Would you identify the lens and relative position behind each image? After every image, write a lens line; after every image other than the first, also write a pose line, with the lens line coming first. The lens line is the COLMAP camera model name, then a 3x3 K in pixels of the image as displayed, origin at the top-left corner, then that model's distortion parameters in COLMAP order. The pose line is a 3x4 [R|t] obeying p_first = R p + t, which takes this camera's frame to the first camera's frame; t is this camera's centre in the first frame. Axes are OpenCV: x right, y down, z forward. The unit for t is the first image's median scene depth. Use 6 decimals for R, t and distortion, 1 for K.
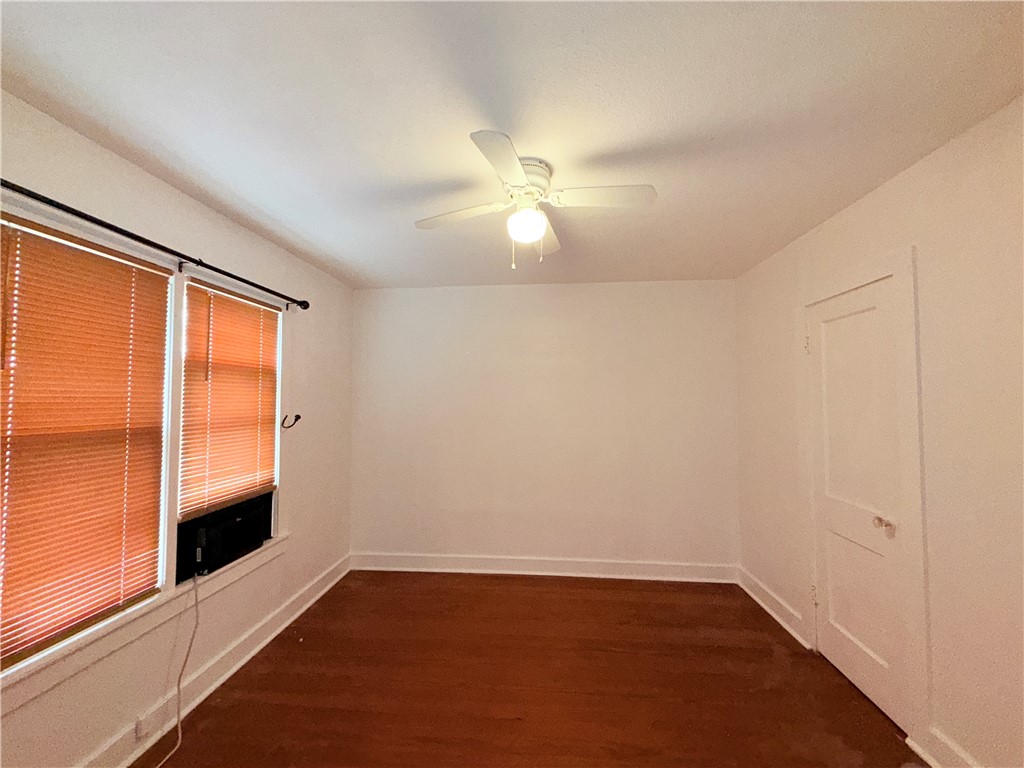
lens RADIAL K [[408.7, 0, 512.7], [0, 408.7, 377.7], [0, 0, 1]] dist [0.001951, 0.000815]
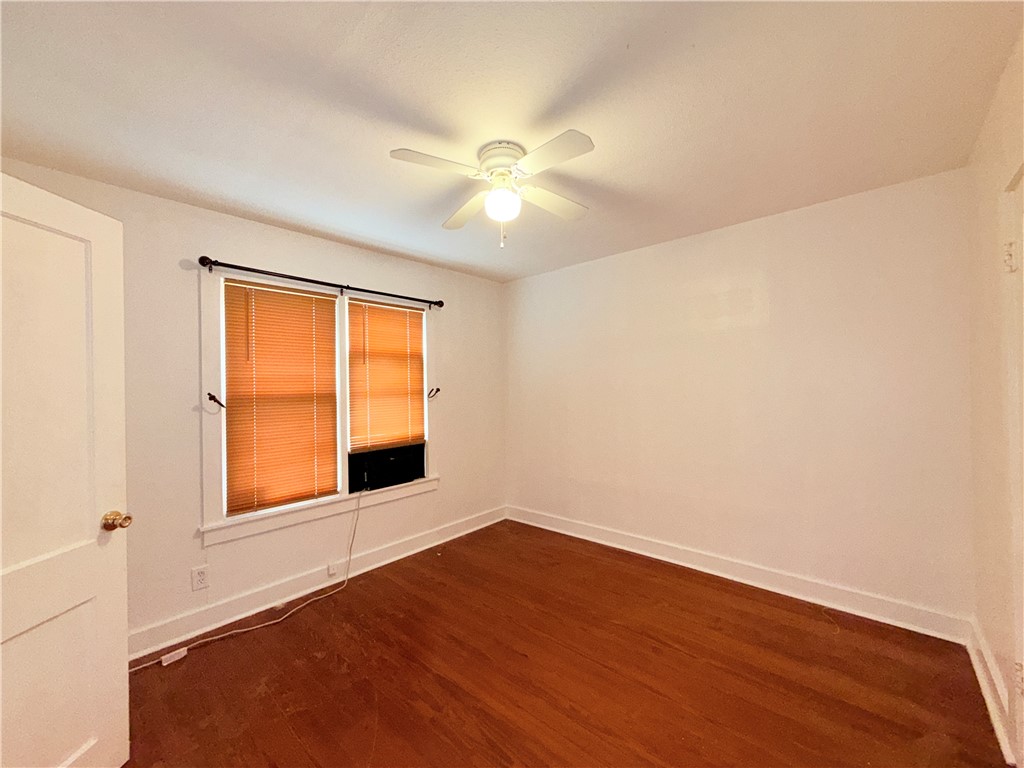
lens RADIAL K [[408.7, 0, 513.3], [0, 408.7, 378.8], [0, 0, 1]] dist [0.001951, 0.000815]
pose [[0.797954, -0.025351, -0.602185, 0.607898], [0.049007, 0.998536, 0.022902, 0.054309], [0.600723, -0.047786, 0.798028, 0.121197]]
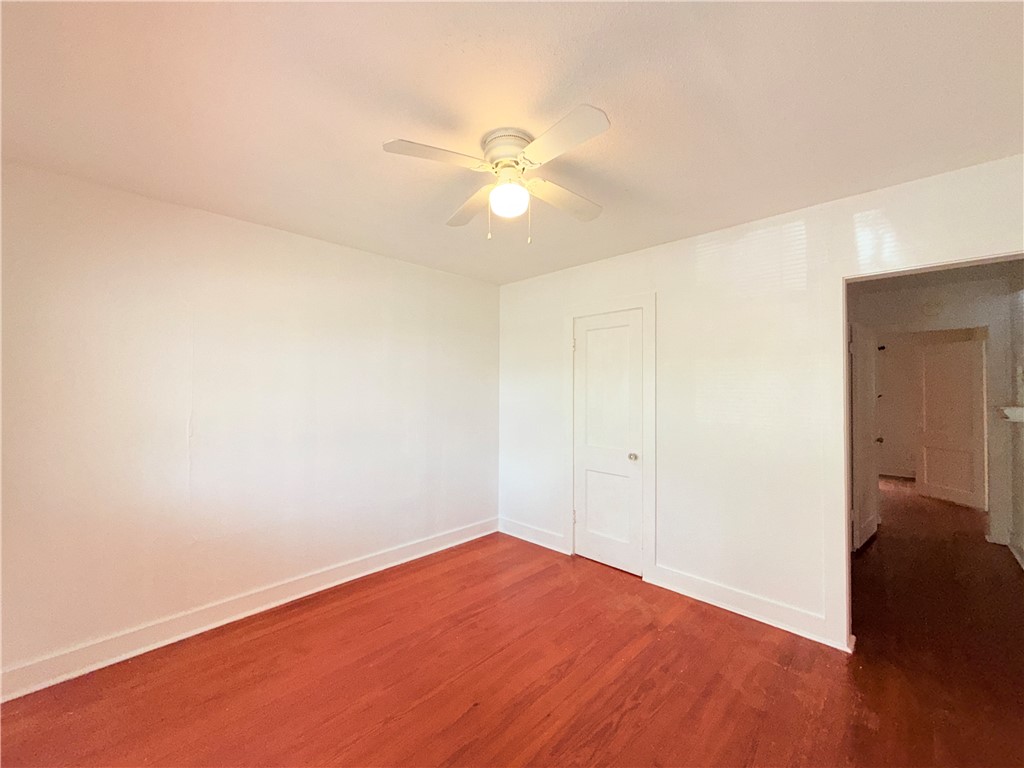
lens RADIAL K [[408.7, 0, 511.2], [0, 408.7, 375.7], [0, 0, 1]] dist [0.001951, 0.000815]
pose [[0.632860, 0.028673, 0.773735, -0.632022], [-0.046126, 0.998935, 0.000709, 0.046210], [-0.772891, -0.036138, 0.633509, 0.314936]]
